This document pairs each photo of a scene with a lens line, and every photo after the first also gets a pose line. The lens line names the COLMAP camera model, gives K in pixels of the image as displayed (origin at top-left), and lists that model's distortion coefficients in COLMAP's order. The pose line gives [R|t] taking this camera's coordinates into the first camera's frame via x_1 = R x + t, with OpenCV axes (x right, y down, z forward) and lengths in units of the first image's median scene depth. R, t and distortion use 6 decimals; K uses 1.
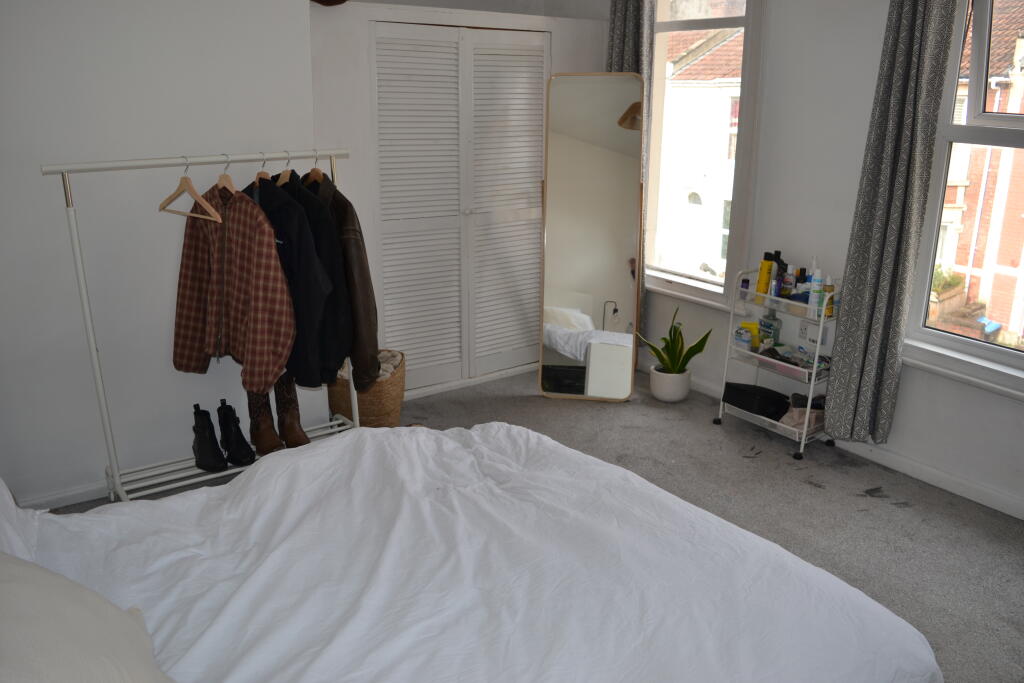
lens RADIAL K [[835.0, 0, 512.0], [0, 835.0, 341.5], [0, 0, 1]] dist [-0.061059, 0.006253]
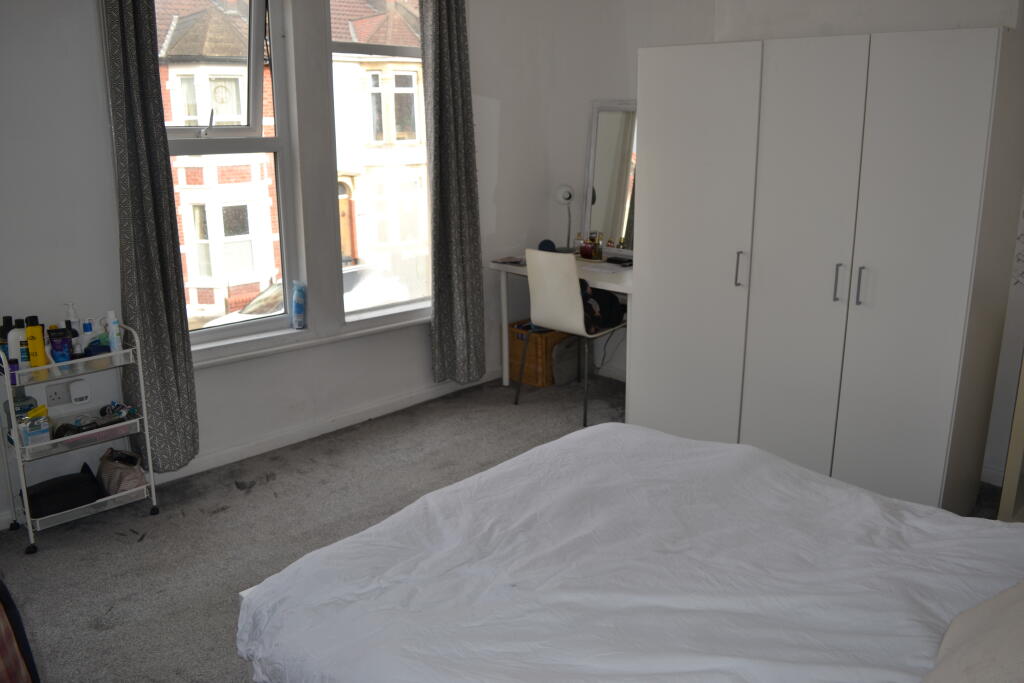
lens RADIAL K [[835.0, 0, 512.0], [0, 835.0, 341.5], [0, 0, 1]] dist [-0.061059, 0.006253]
pose [[-0.135530, -0.282323, 0.949697, -0.533703], [0.302994, 0.900808, 0.311029, -0.198536], [-0.943306, 0.329907, -0.036544, 0.622171]]
